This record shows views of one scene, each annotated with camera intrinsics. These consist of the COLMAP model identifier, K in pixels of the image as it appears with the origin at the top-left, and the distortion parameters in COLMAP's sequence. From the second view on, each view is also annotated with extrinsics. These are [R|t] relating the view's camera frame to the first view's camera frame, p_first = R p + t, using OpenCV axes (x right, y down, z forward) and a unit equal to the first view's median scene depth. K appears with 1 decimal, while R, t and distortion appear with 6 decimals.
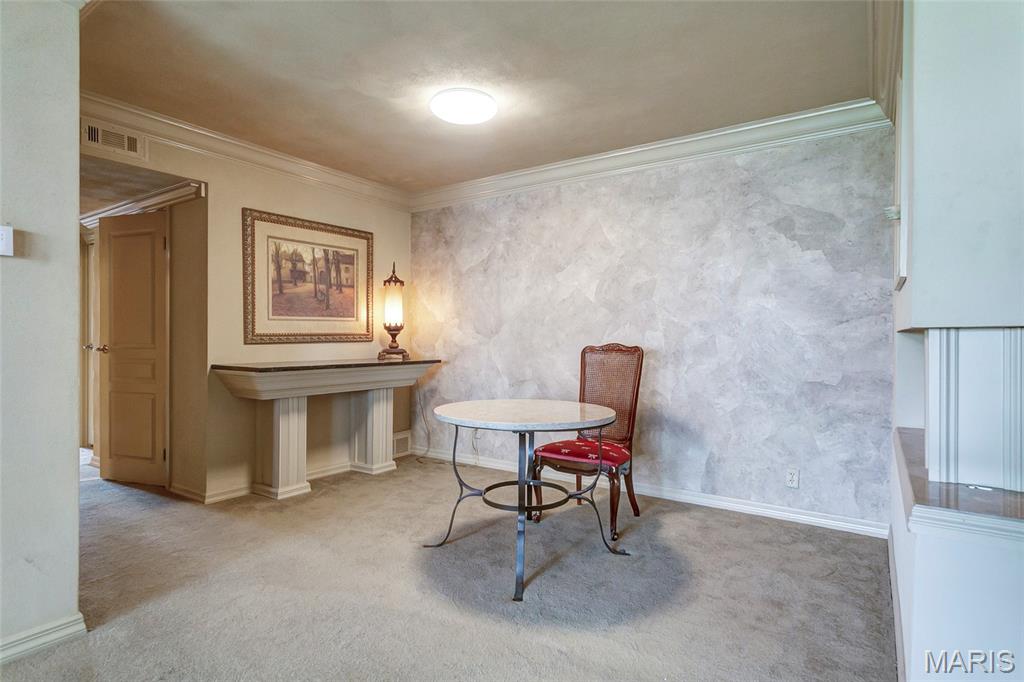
lens RADIAL K [[530.1, 0, 511.1], [0, 530.1, 339.0], [0, 0, 1]] dist [0.008415, -0.000098]
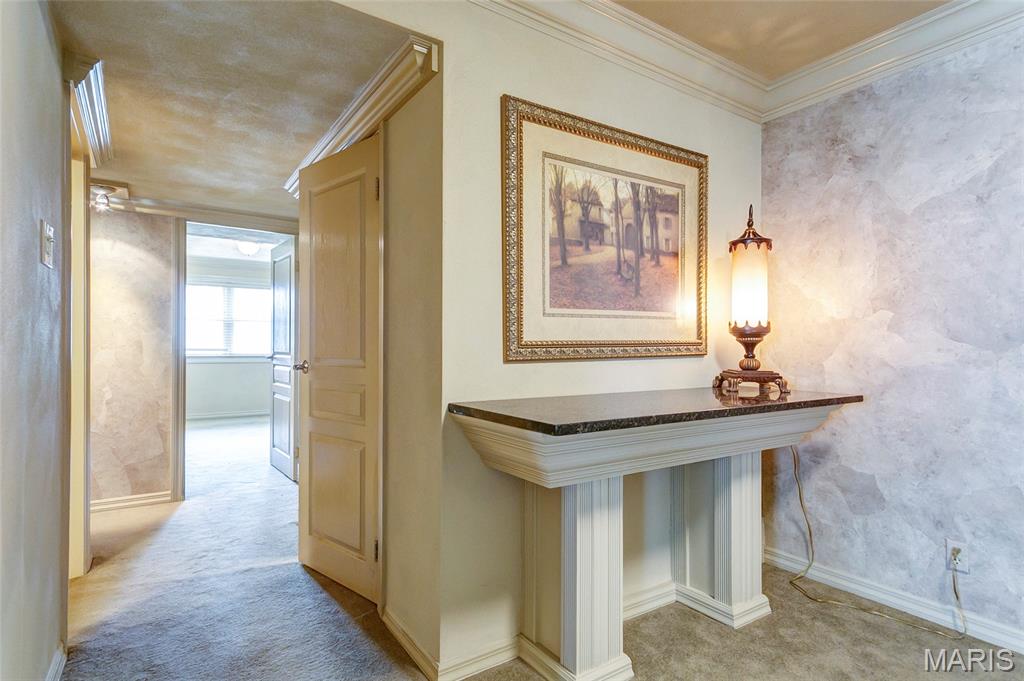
lens RADIAL K [[531.2, 0, 505.6], [0, 531.2, 344.8], [0, 0, 1]] dist [0.012306, -0.000870]
pose [[0.925120, -0.002904, -0.379664, -0.283837], [-0.000703, 0.999956, -0.009363, -0.002320], [0.379675, 0.008929, 0.925077, 0.487579]]
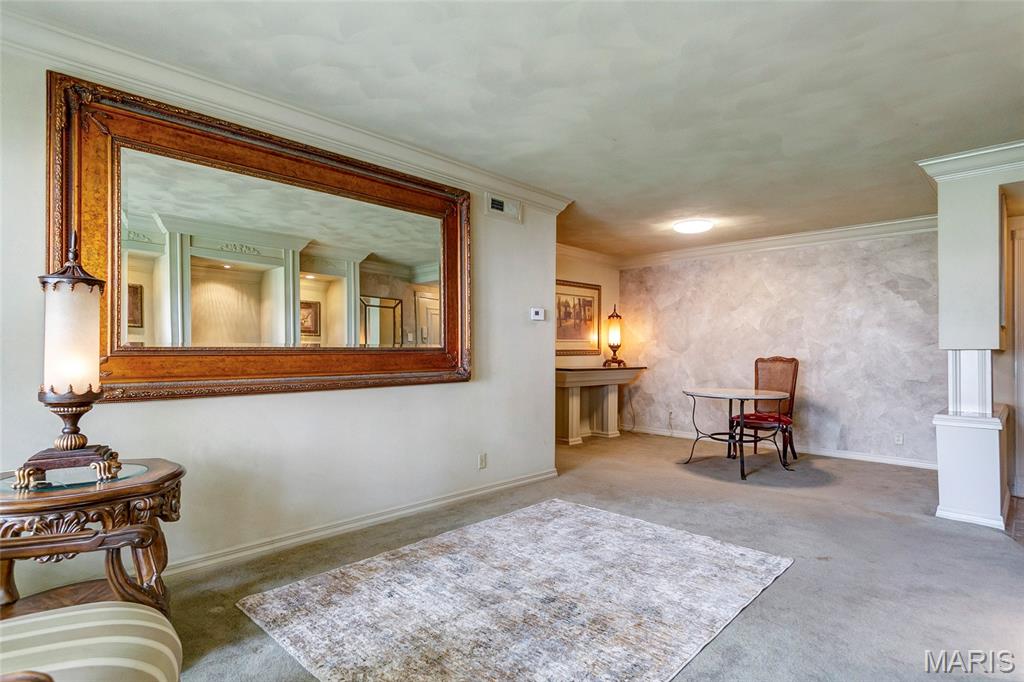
lens RADIAL K [[524.7, 0, 502.5], [0, 524.7, 343.1], [0, 0, 1]] dist [0.000447, -0.000634]
pose [[0.981782, -0.000455, -0.190009, -0.291733], [-0.003407, 0.999794, -0.019999, 0.002365], [0.189979, 0.020282, 0.981579, -0.663837]]
